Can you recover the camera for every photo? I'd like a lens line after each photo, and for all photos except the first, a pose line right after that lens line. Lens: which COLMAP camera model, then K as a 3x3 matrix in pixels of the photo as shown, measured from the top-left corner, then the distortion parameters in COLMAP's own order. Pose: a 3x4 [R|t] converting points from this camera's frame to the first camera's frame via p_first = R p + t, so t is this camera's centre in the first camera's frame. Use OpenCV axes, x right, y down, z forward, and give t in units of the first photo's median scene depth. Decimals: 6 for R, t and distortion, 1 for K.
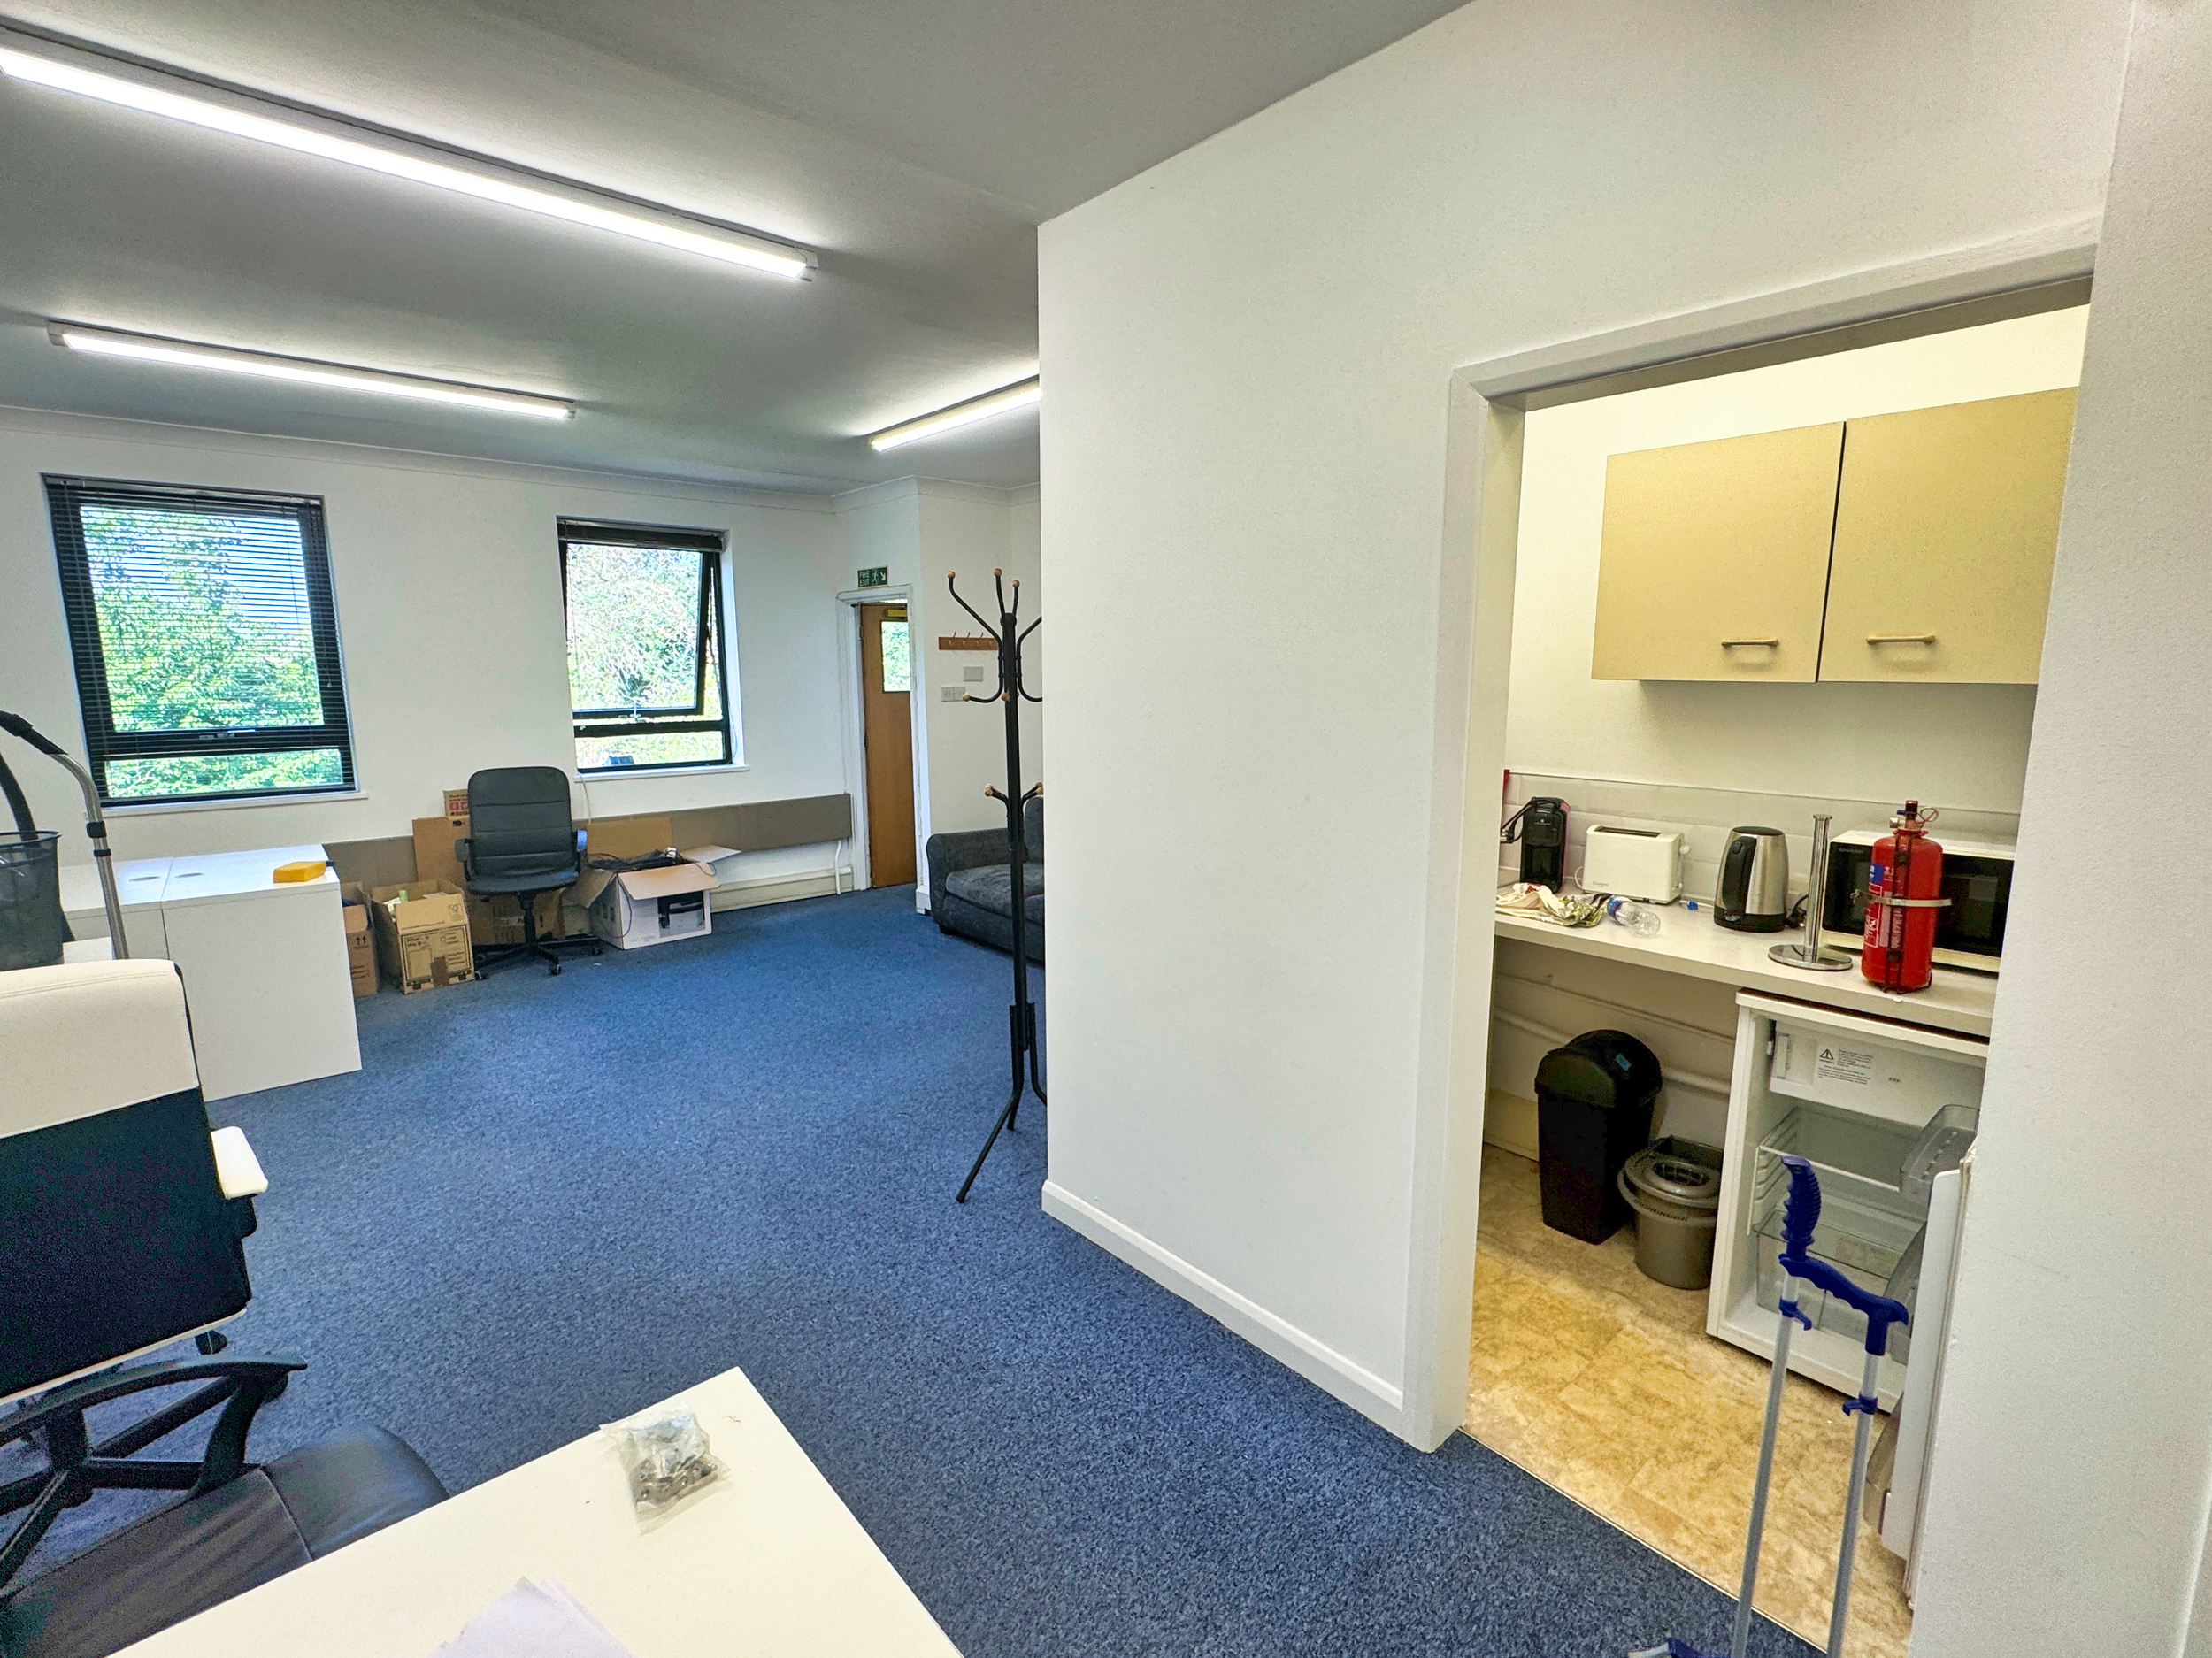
lens RADIAL K [[1010.9, 0, 1106.0], [0, 1010.9, 829.0], [0, 0, 1]] dist [0.001137, 0.000273]
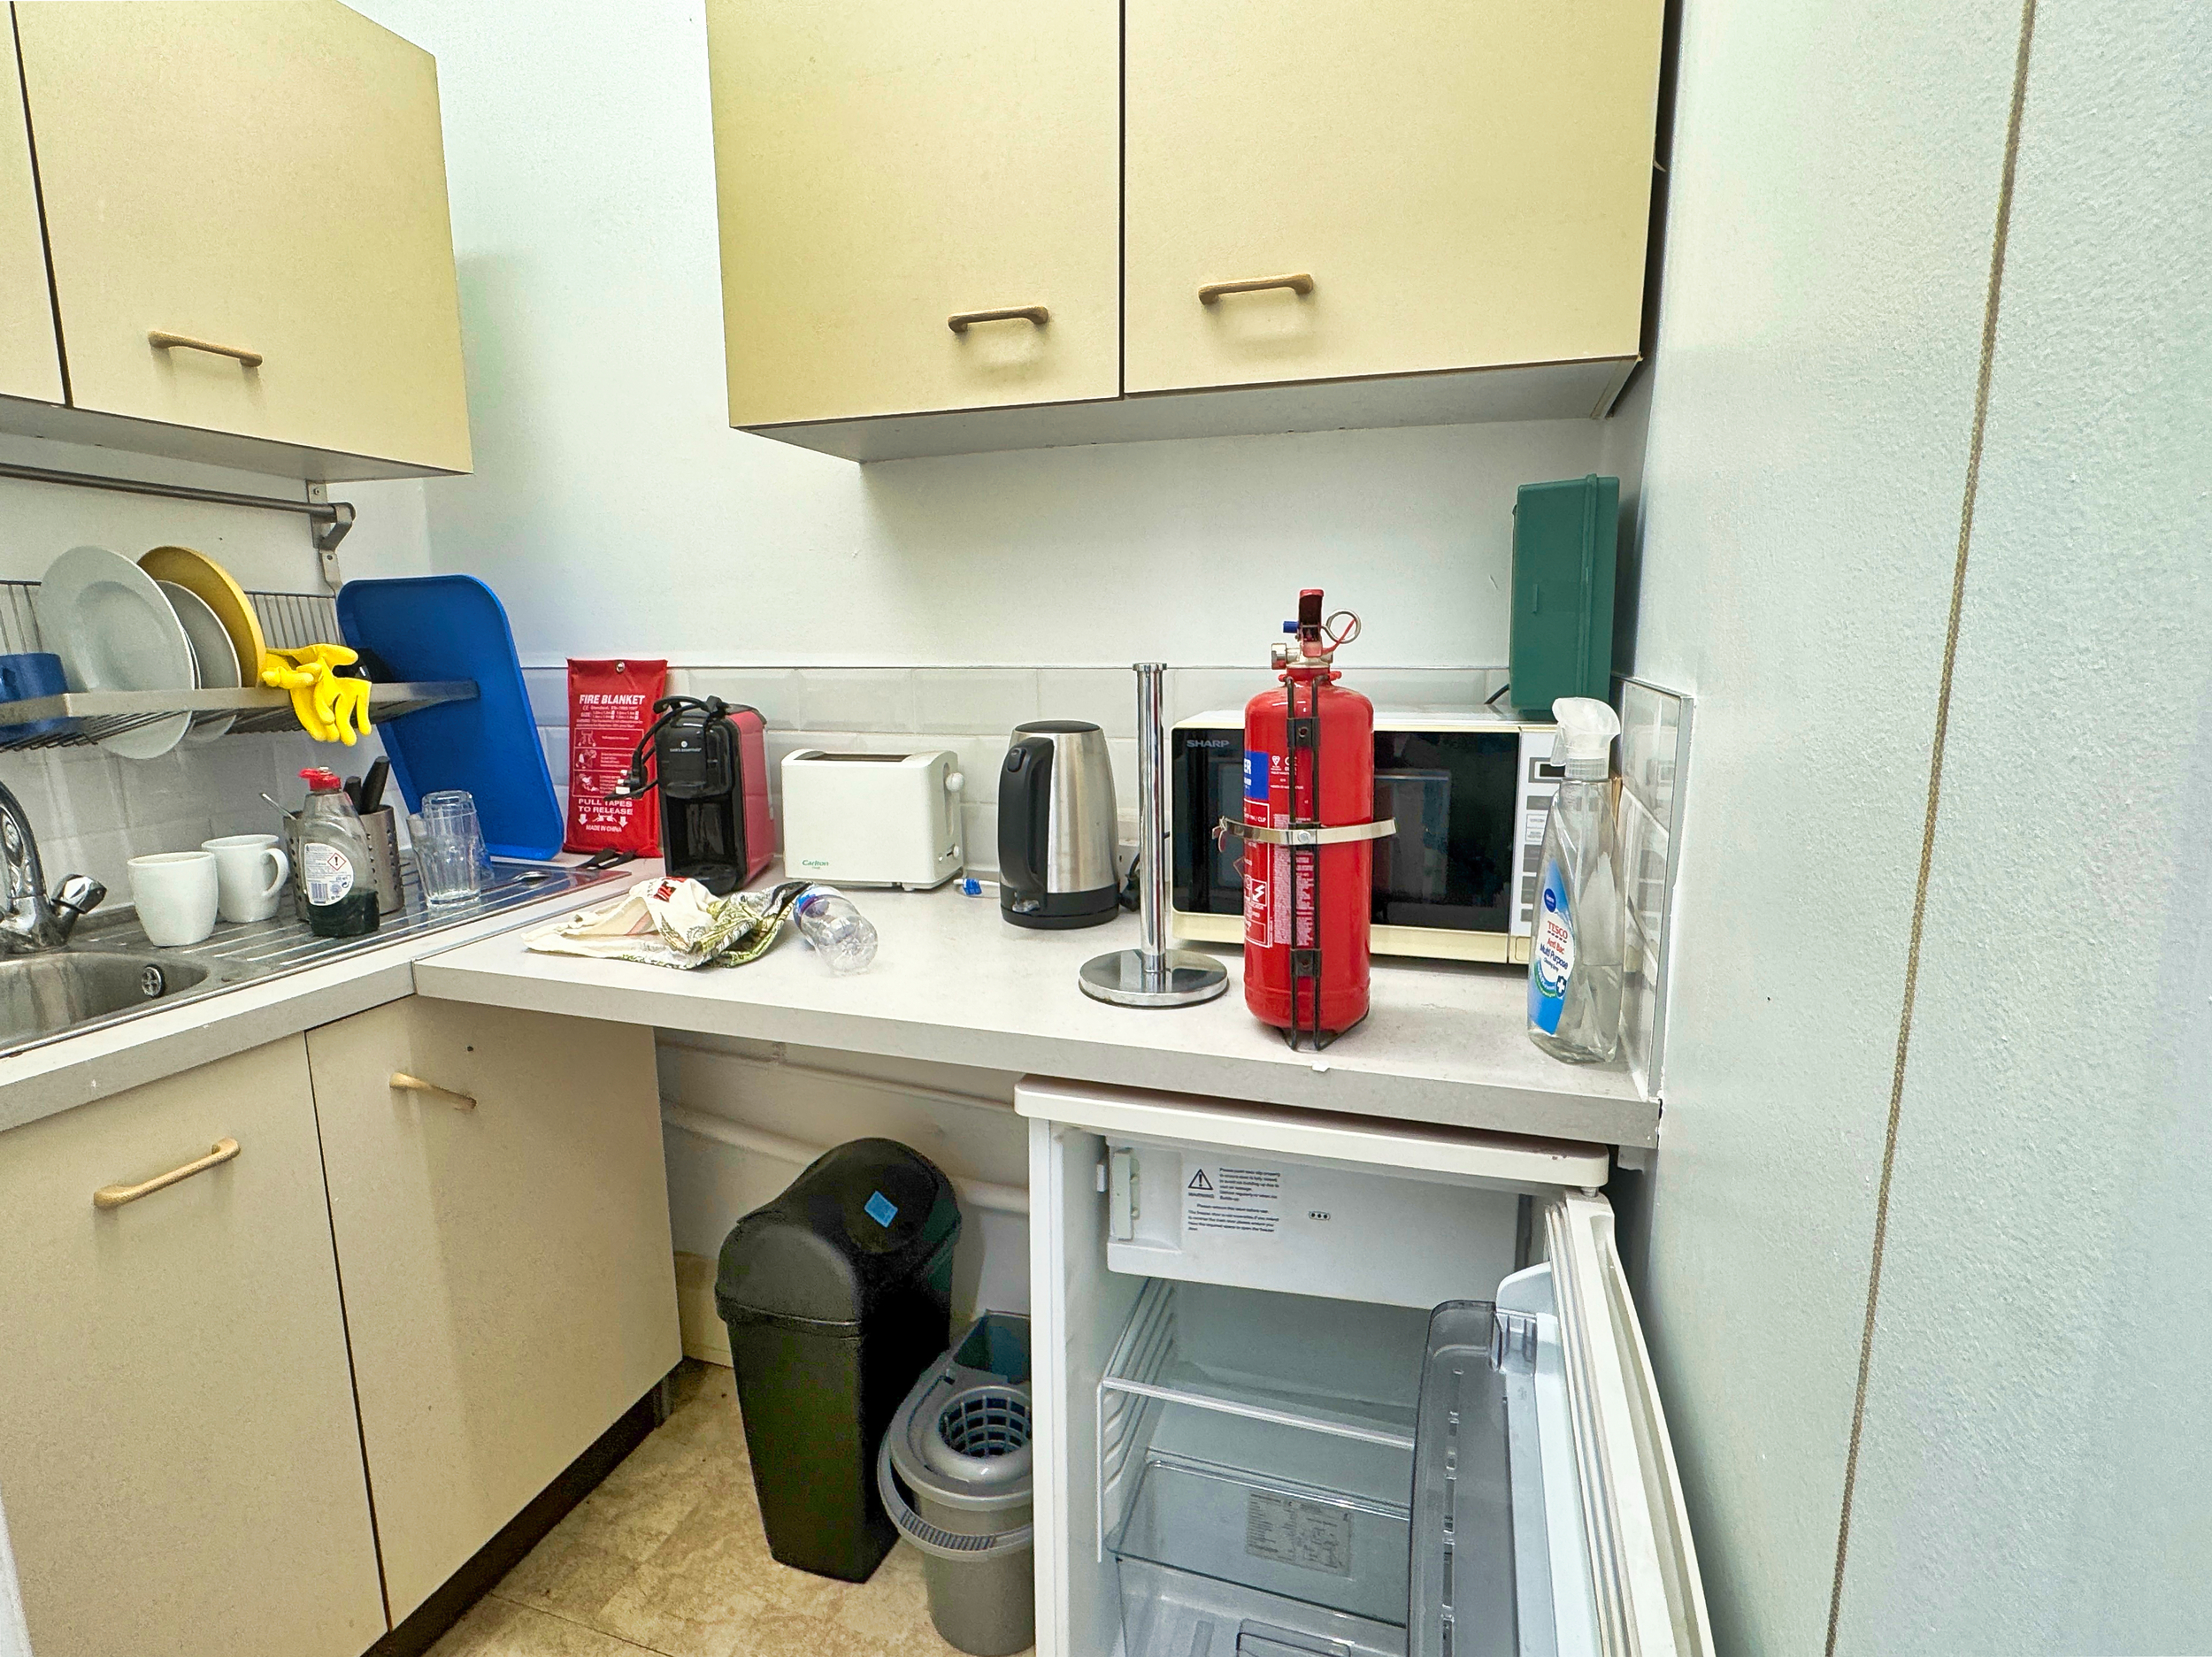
lens RADIAL K [[1101.7, 0, 1106.0], [0, 1101.7, 828.5], [0, 0, 1]] dist [0.000894, 0.000142]
pose [[0.860114, -0.082889, 0.503323, 0.421572], [0.082304, 0.996332, 0.023432, 0.044991], [-0.503419, 0.021271, 0.863781, 0.564542]]
